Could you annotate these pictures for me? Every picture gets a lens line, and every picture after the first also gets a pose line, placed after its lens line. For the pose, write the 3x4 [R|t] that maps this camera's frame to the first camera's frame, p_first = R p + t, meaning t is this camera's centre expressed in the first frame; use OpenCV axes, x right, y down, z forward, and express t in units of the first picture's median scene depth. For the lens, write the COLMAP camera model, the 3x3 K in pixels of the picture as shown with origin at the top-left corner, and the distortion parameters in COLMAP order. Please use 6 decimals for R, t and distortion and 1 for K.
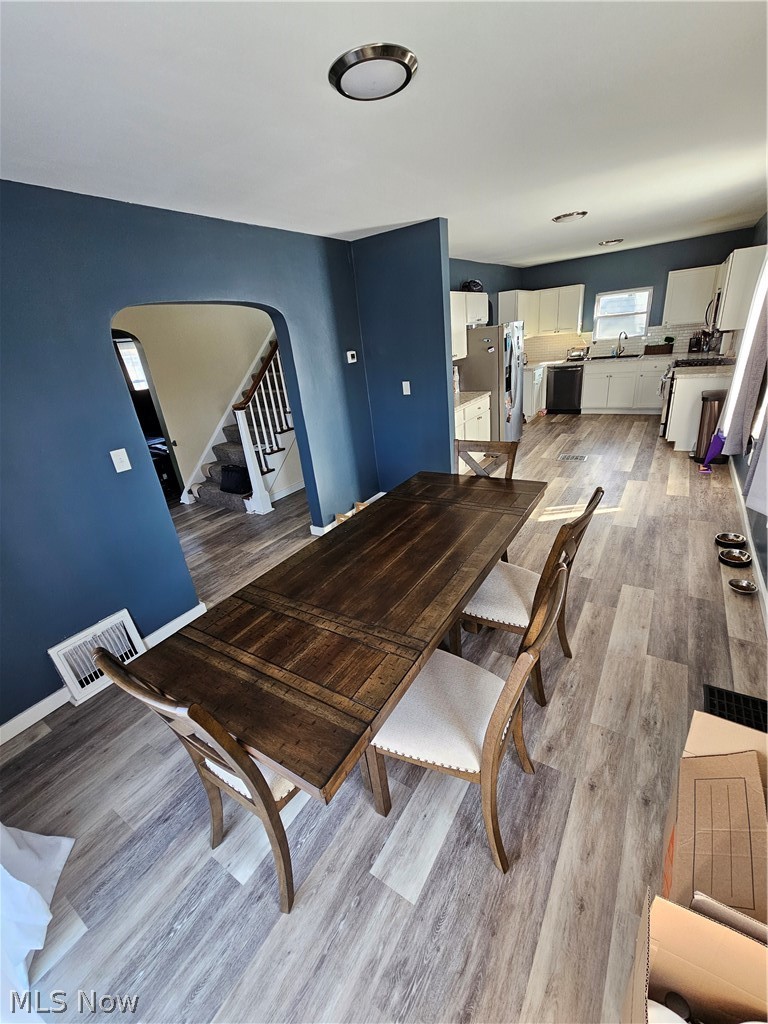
lens RADIAL K [[417.5, 0, 392.6], [0, 417.5, 508.8], [0, 0, 1]] dist [0.003886, -0.002198]
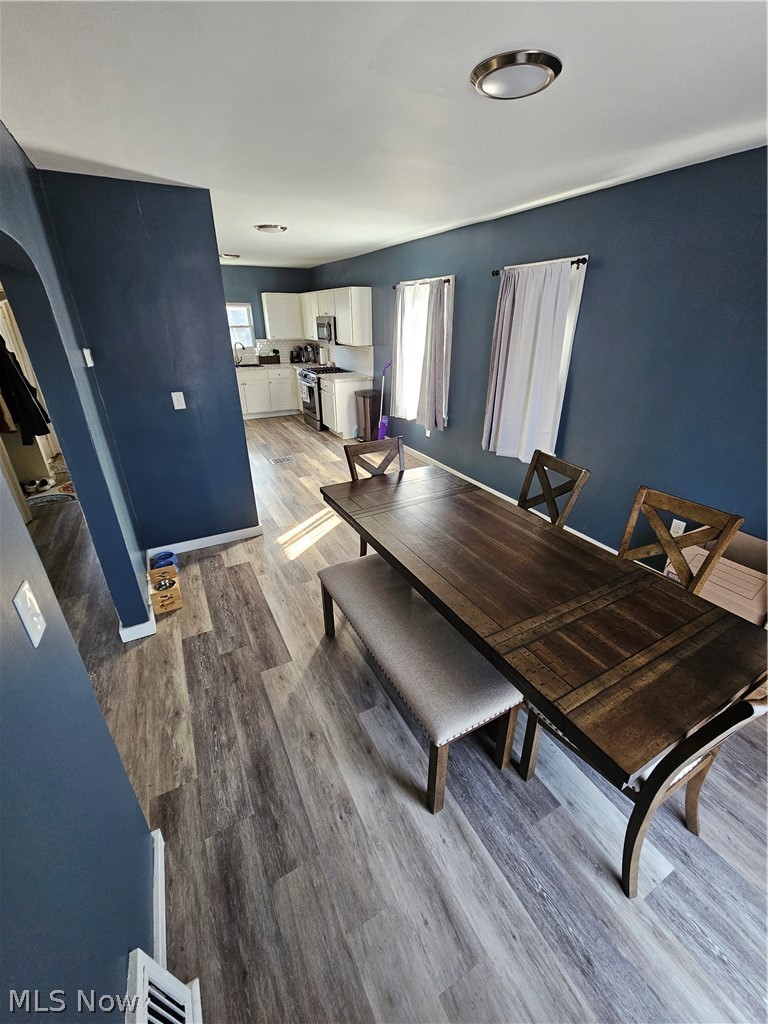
lens RADIAL K [[417.5, 0, 390.9], [0, 417.5, 509.0], [0, 0, 1]] dist [0.003886, -0.002198]
pose [[0.483258, -0.273900, 0.831529, -0.373367], [0.295180, 0.945161, 0.139781, -0.076992], [-0.824215, 0.177900, 0.537607, 0.250326]]
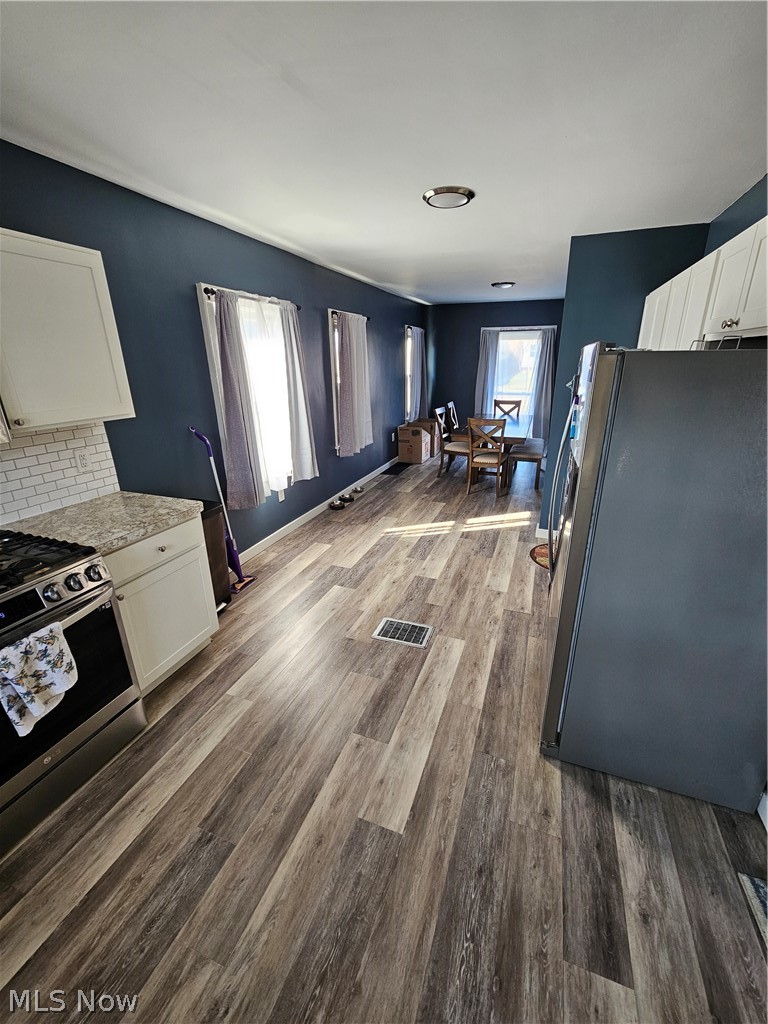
lens RADIAL K [[417.5, 0, 391.4], [0, 417.5, 512.7], [0, 0, 1]] dist [0.003886, -0.002198]
pose [[-0.970433, 0.179323, -0.161563, 0.535889], [0.018653, 0.723073, 0.690520, -0.609025], [0.240647, 0.667090, -0.705039, 1.343135]]
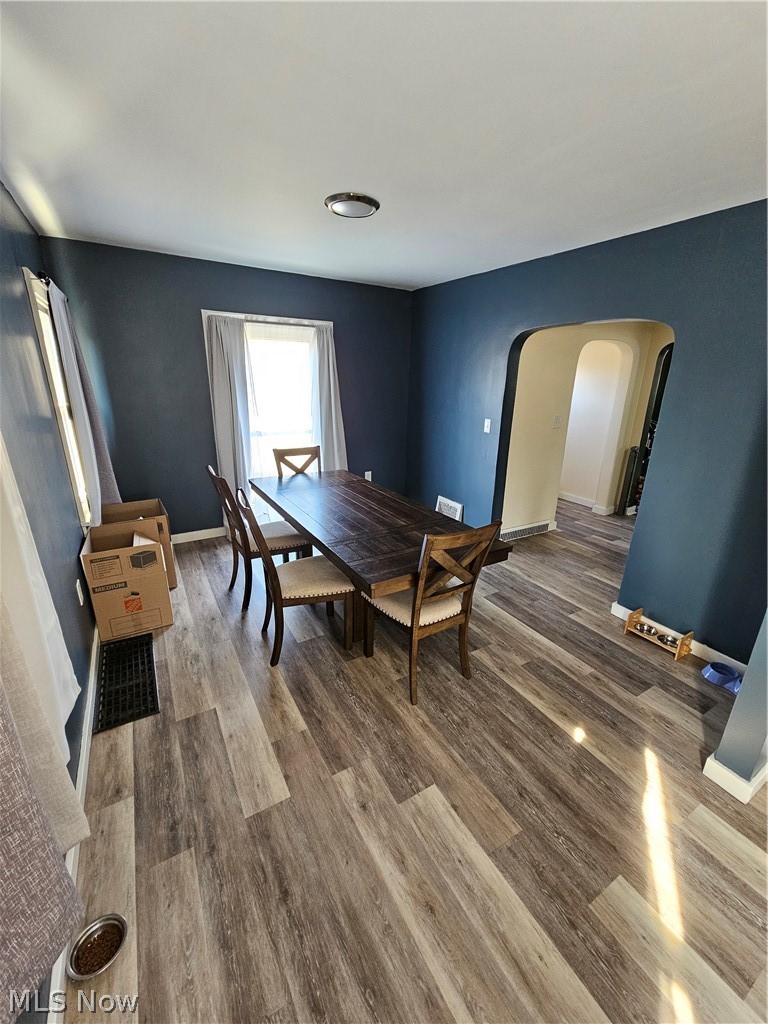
lens RADIAL K [[417.5, 0, 390.6], [0, 417.5, 511.0], [0, 0, 1]] dist [0.003886, -0.002198]
pose [[-0.444326, 0.368029, -0.816780, 0.461713], [-0.322911, 0.784642, 0.529211, -0.284606], [0.835645, 0.498890, -0.229797, 0.586997]]
